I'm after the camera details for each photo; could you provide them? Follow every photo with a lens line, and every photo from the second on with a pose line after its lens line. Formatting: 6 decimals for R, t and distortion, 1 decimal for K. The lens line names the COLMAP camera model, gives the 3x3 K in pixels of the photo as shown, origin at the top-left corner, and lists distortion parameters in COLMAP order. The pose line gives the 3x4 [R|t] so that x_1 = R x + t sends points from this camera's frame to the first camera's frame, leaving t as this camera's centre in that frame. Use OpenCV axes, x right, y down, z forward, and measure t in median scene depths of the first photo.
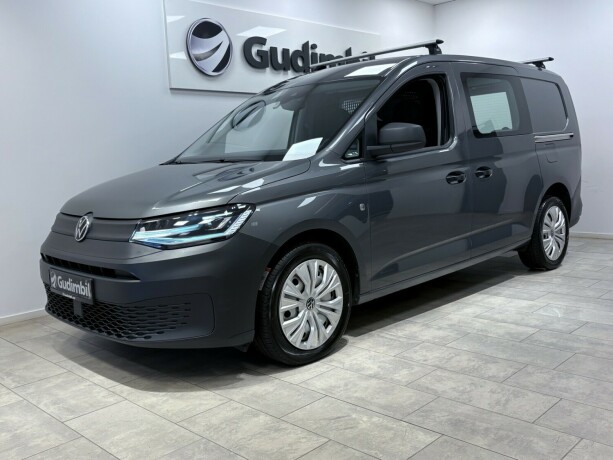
lens RADIAL K [[590.4, 0, 300.5], [0, 590.4, 230.2], [0, 0, 1]] dist [0.085993, -0.216494]
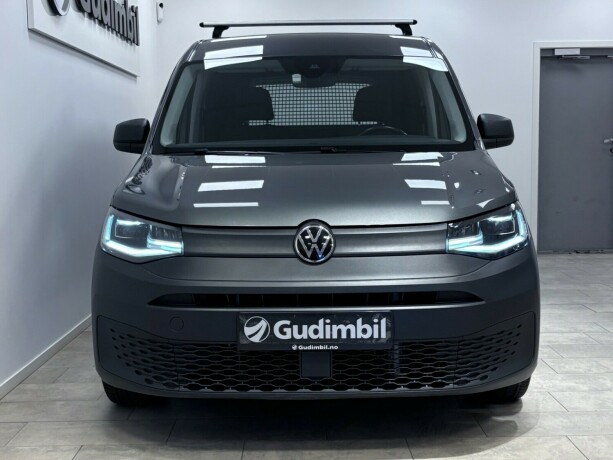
lens RADIAL K [[886.6, 0, 306.5], [0, 886.6, 230.0], [0, 0, 1]] dist [0.023489, 0.017142]
pose [[0.703328, -0.027379, 0.710338, -0.976934], [0.069771, 0.997092, -0.030650, 0.010796], [-0.707434, 0.071118, 0.703193, 0.288934]]
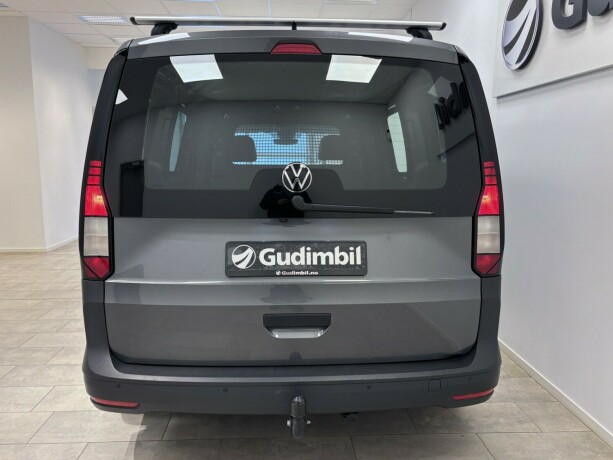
lens RADIAL K [[507.7, 0, 306.5], [0, 507.7, 230.0], [0, 0, 1]] dist [0.003597, 0.001447]
pose [[-0.669907, 0.157750, -0.725493, 0.731390], [-0.056389, 0.963534, 0.261578, -0.336220], [0.740301, 0.216143, -0.636582, 1.921620]]
